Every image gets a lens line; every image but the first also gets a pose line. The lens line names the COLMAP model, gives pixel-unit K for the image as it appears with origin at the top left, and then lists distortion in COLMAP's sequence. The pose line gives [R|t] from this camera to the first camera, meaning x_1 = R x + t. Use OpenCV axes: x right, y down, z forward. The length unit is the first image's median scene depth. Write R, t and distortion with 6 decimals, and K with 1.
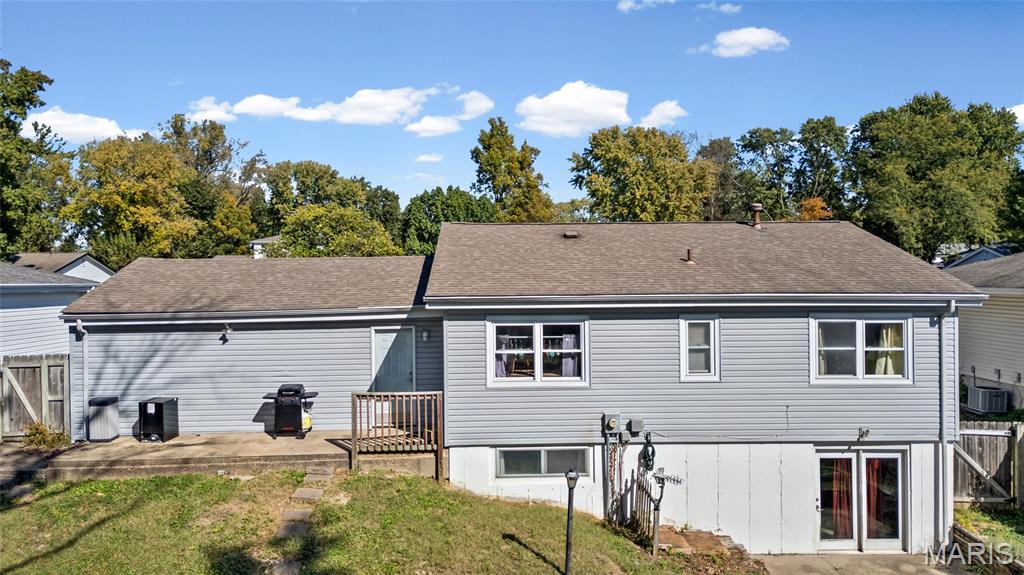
lens RADIAL K [[690.8, 0, 512.0], [0, 690.8, 287.5], [0, 0, 1]] dist [0.047850, -0.001319]
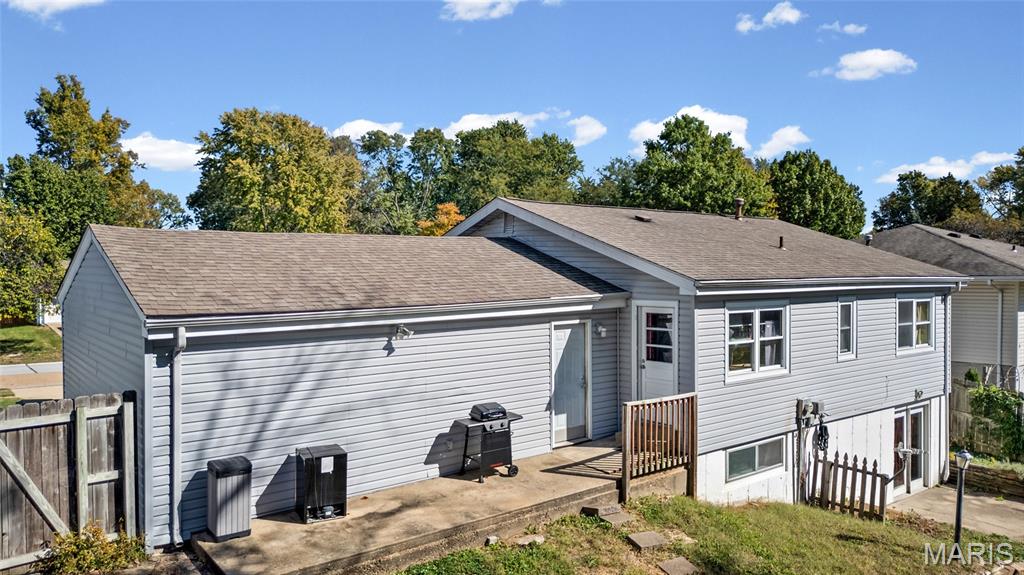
lens RADIAL K [[698.1, 0, 512.0], [0, 698.1, 287.5], [0, 0, 1]] dist [0.031614, -0.001695]
pose [[0.818994, -0.009104, 0.573730, -0.712321], [0.009420, 0.999953, 0.002421, 0.015562], [-0.573725, 0.003421, 0.819041, 0.386077]]
